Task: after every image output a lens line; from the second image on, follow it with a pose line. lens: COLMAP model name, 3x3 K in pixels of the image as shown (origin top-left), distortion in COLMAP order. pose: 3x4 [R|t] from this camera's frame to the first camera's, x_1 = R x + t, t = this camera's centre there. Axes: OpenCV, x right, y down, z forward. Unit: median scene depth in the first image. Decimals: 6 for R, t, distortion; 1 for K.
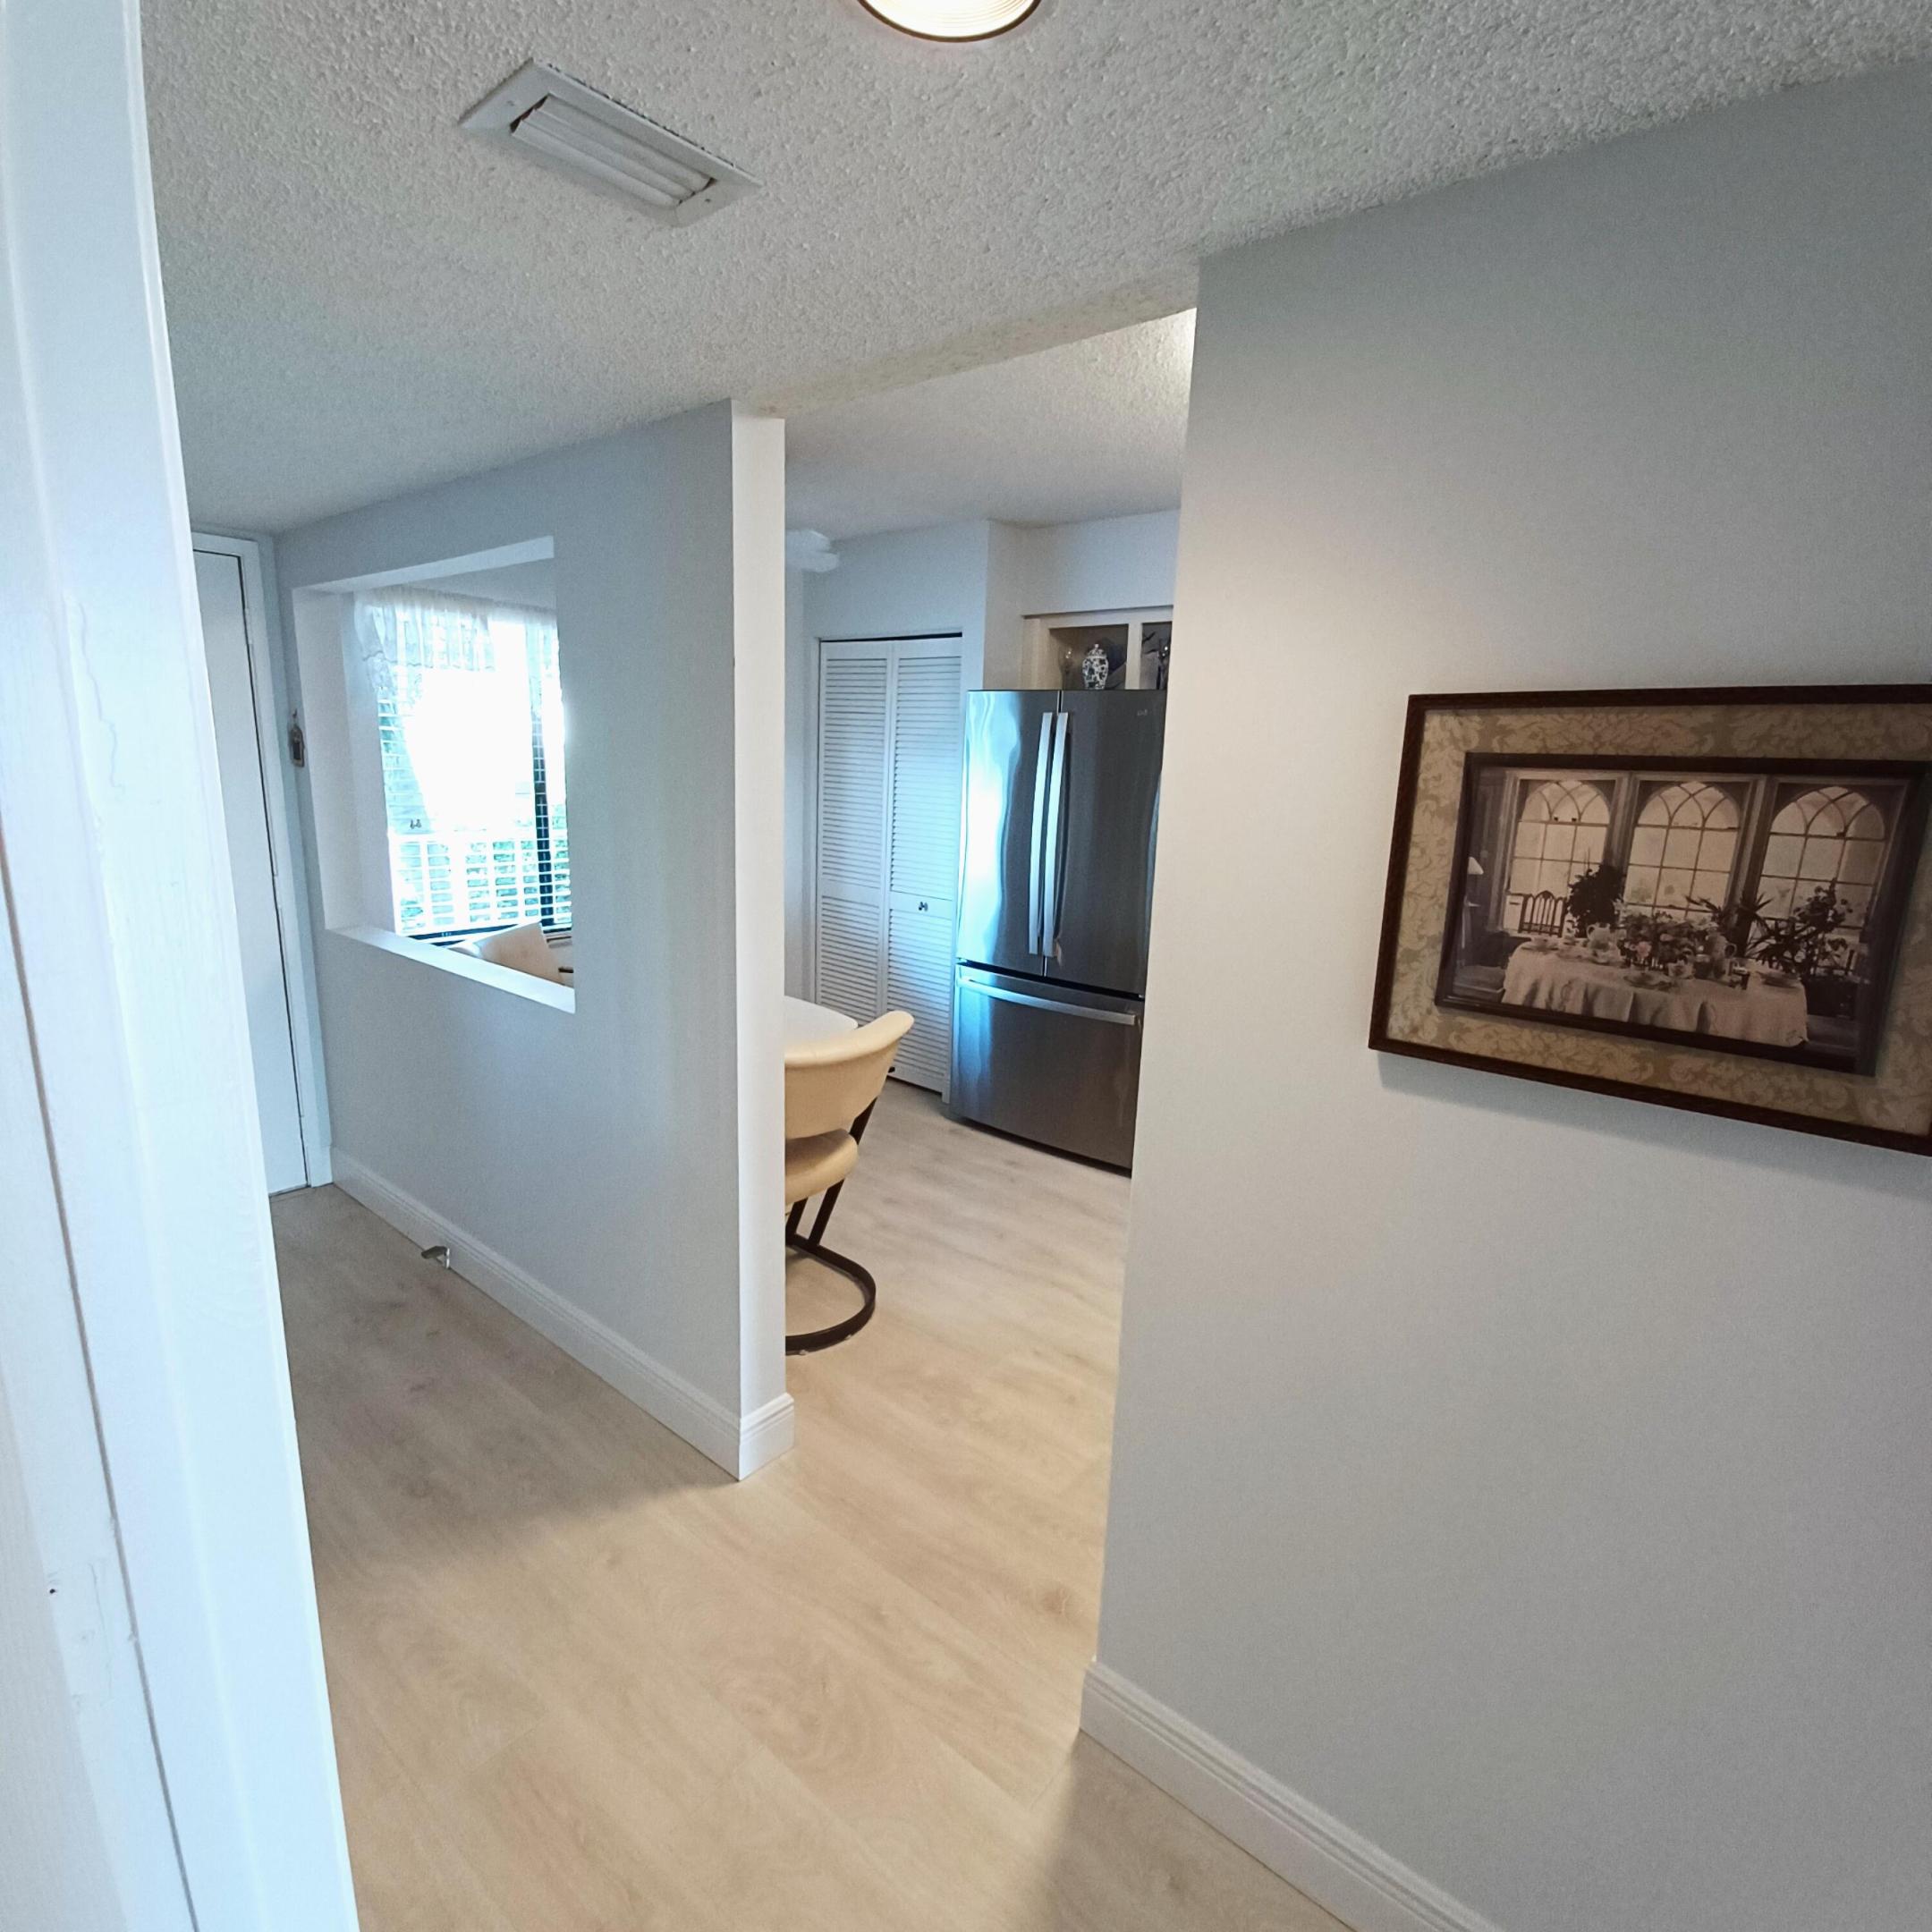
lens RADIAL K [[1012.3, 0, 974.3], [0, 1012.3, 976.6], [0, 0, 1]] dist [0.016111, -0.018789]
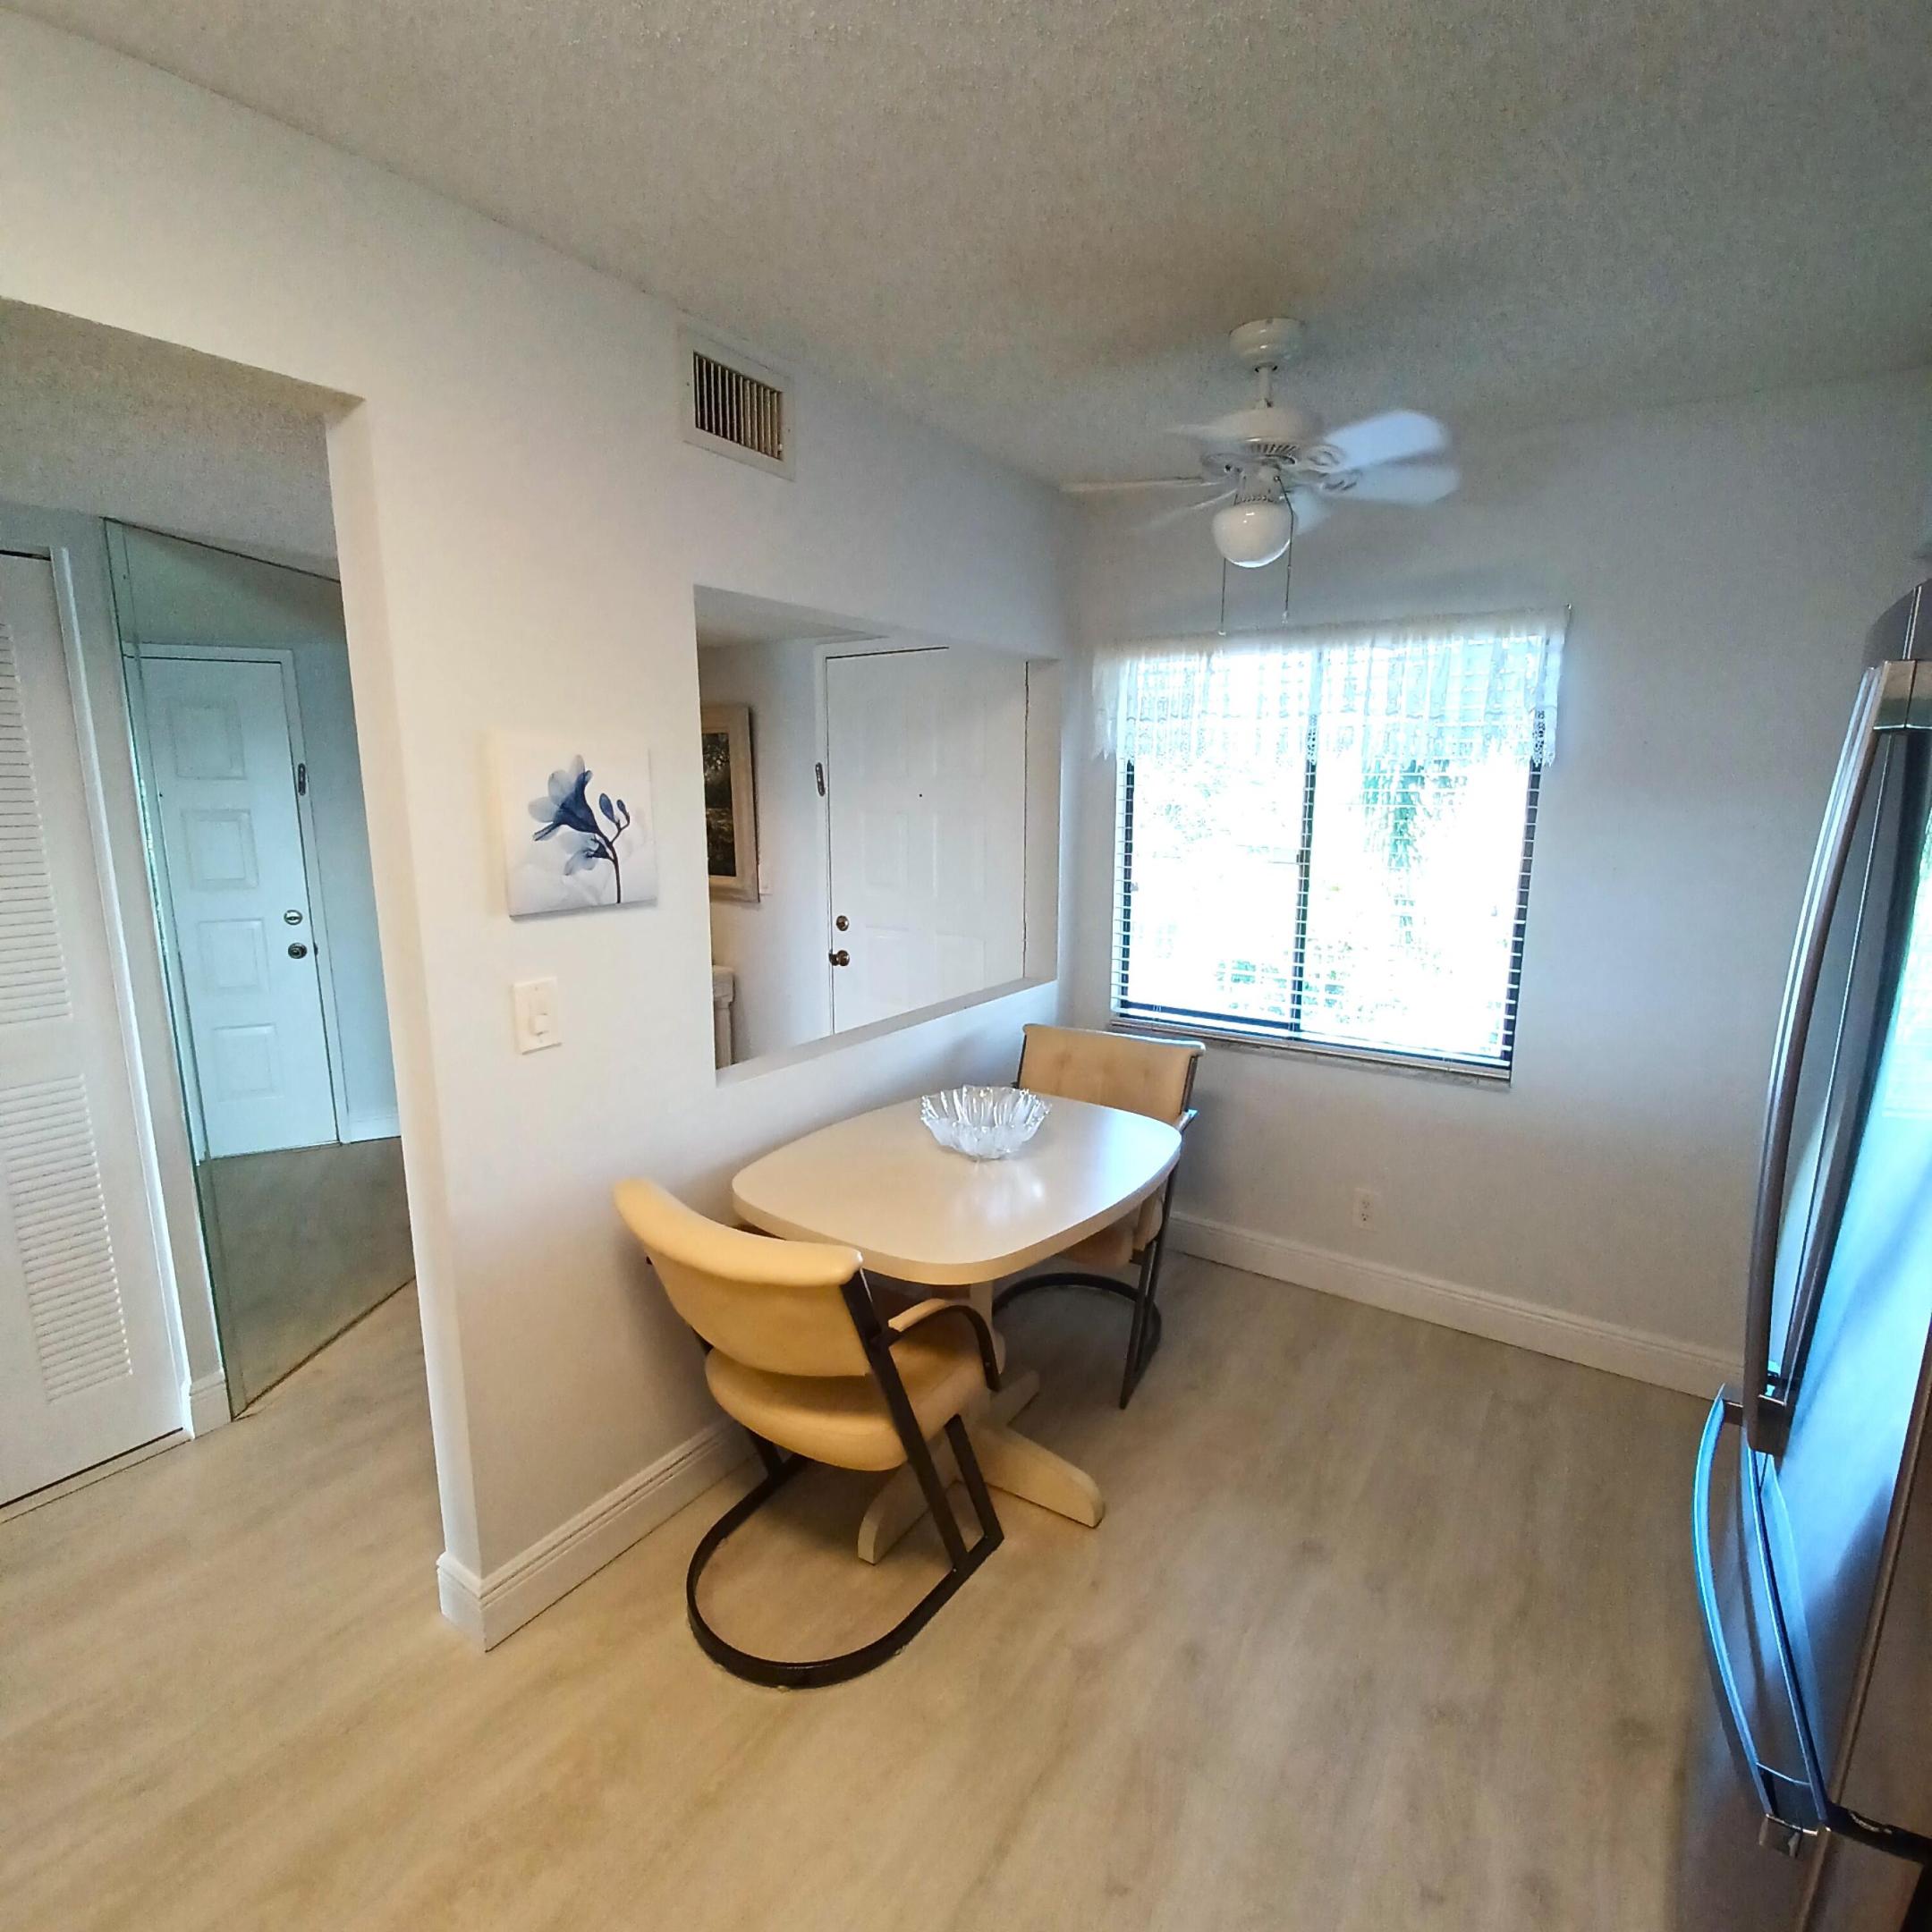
lens RADIAL K [[1012.3, 0, 974.3], [0, 1012.3, 976.6], [0, 0, 1]] dist [0.016111, -0.018789]
pose [[0.085729, 0.163380, -0.982831, 0.503236], [-0.213355, 0.966590, 0.142070, -0.230859], [0.973206, 0.197513, 0.117722, 1.043293]]
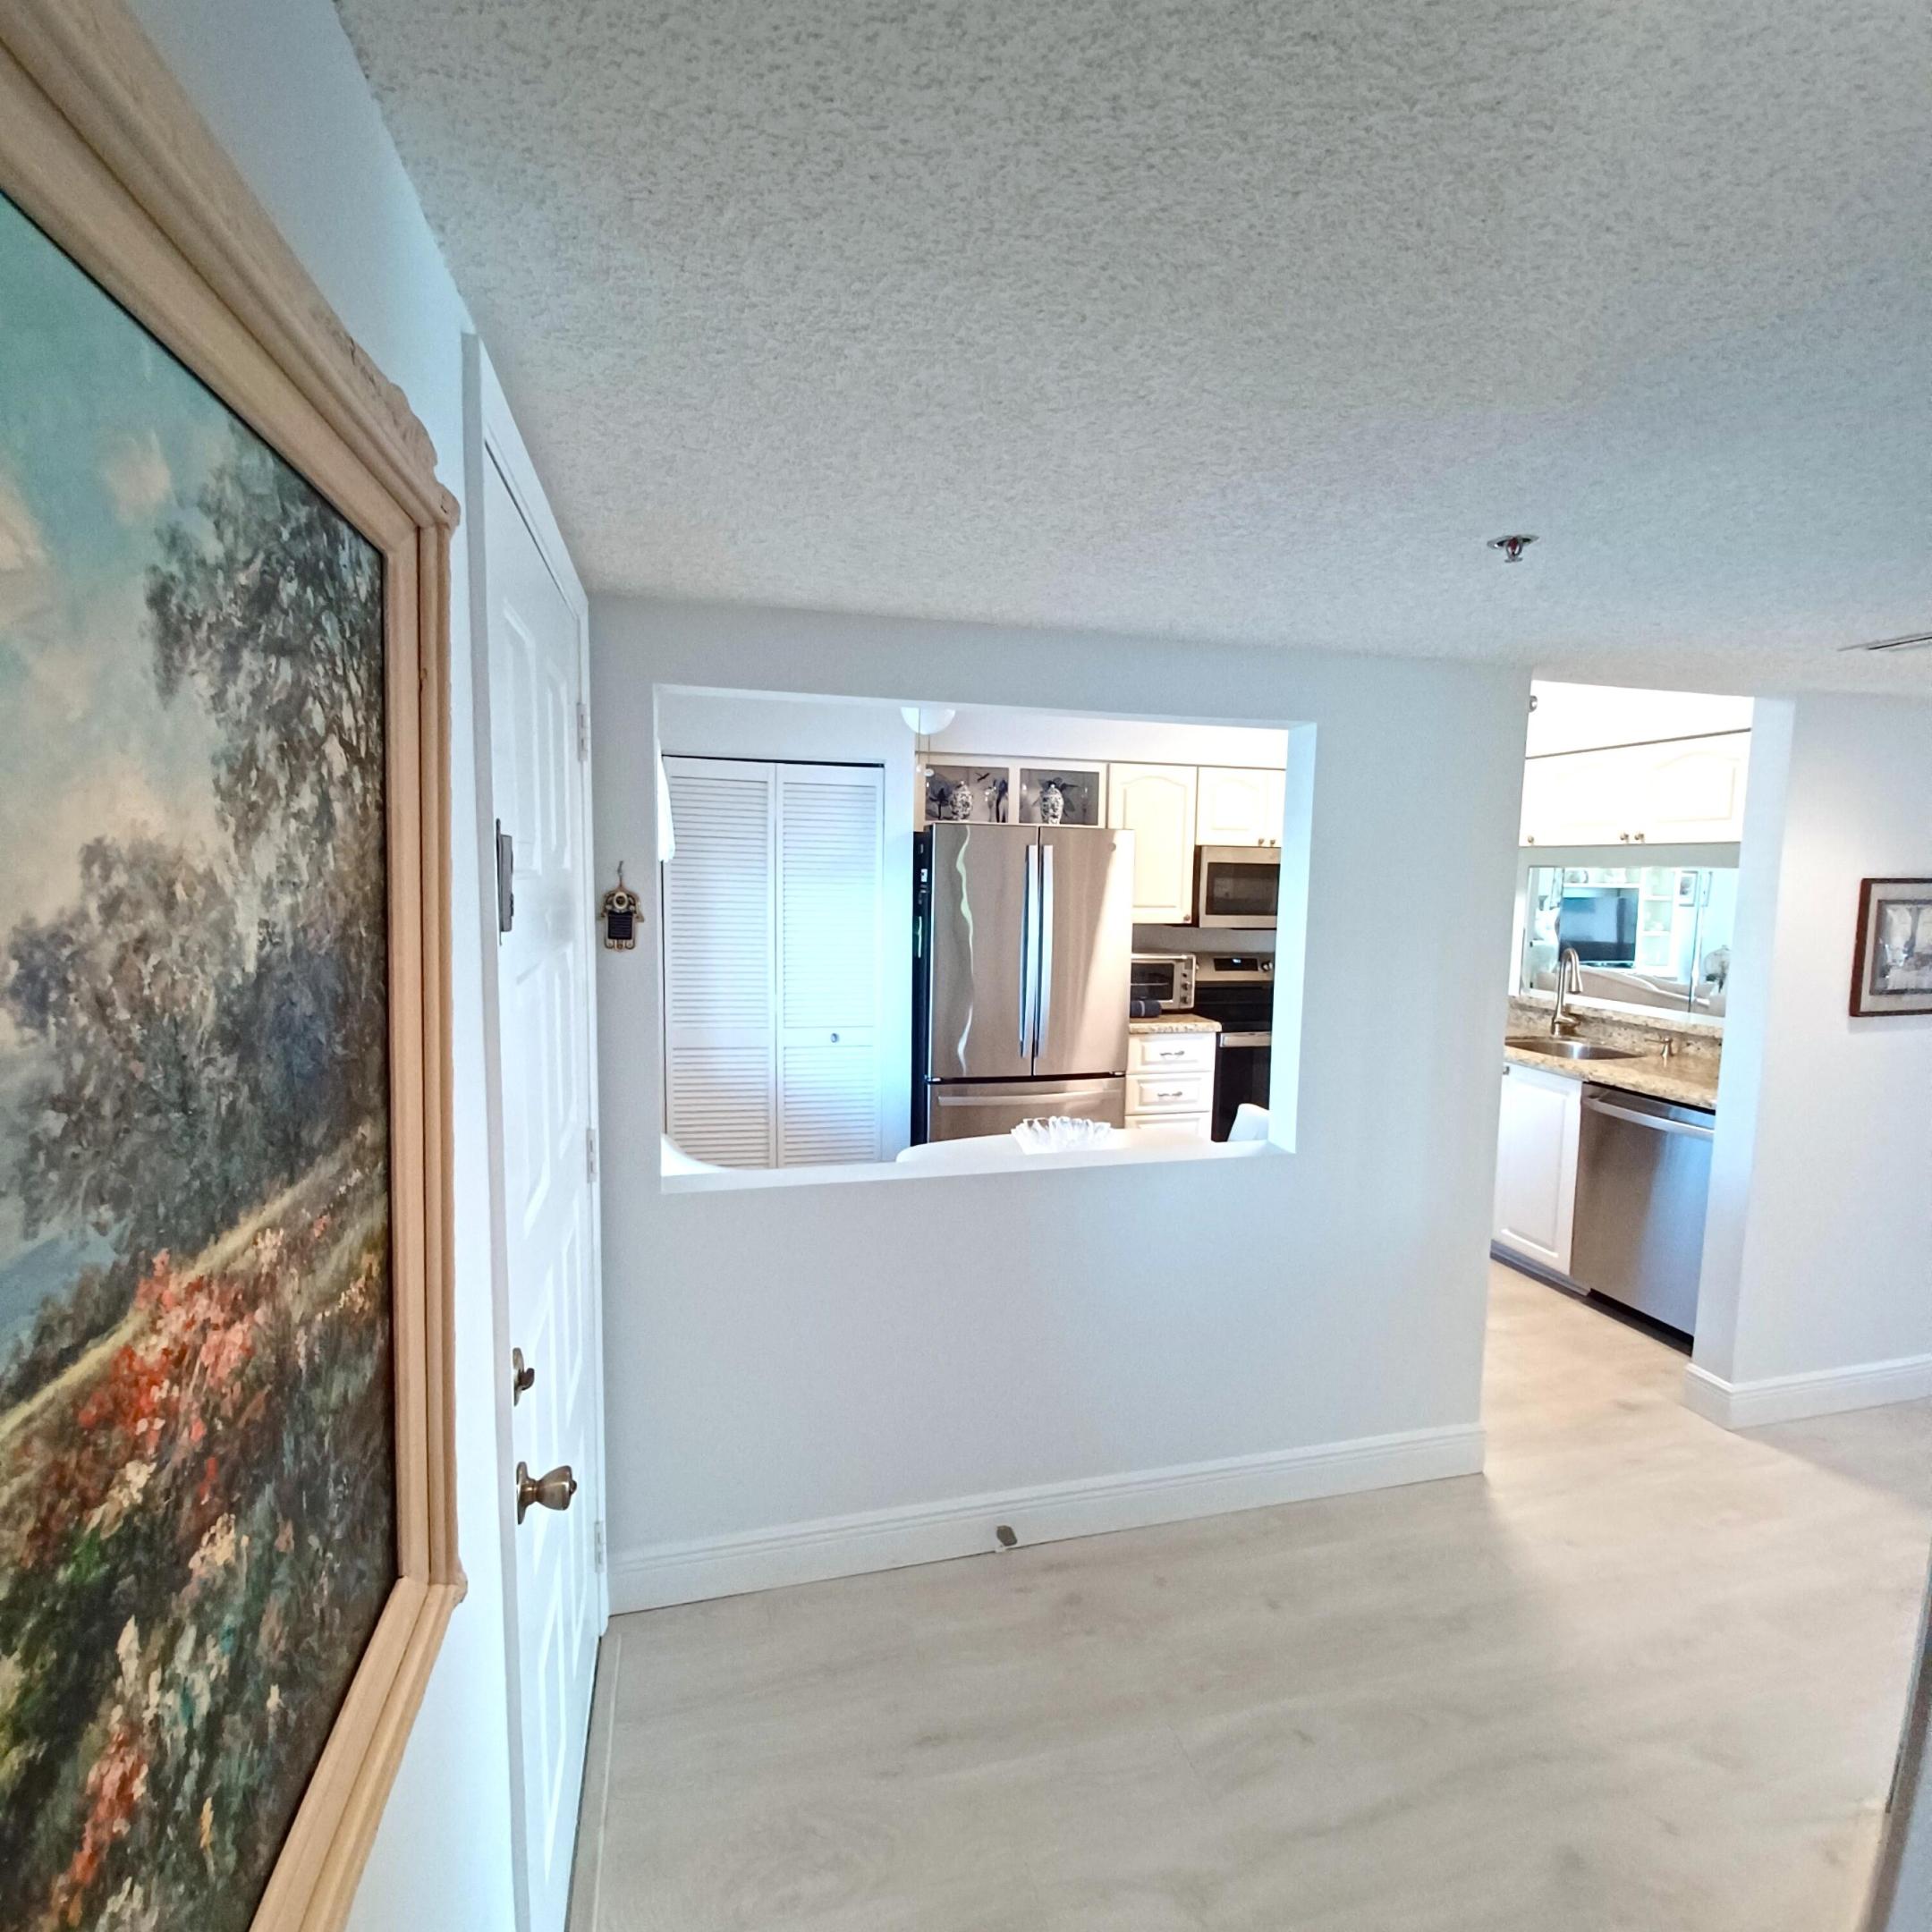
lens RADIAL K [[1018.9, 0, 963.9], [0, 1018.9, 969.9], [0, 0, 1]] dist [0.000359, -0.003551]
pose [[0.588131, -0.108408, 0.801467, -1.313723], [0.176615, 0.984274, 0.003532, -0.200038], [-0.789246, 0.139474, 0.598028, 0.559753]]
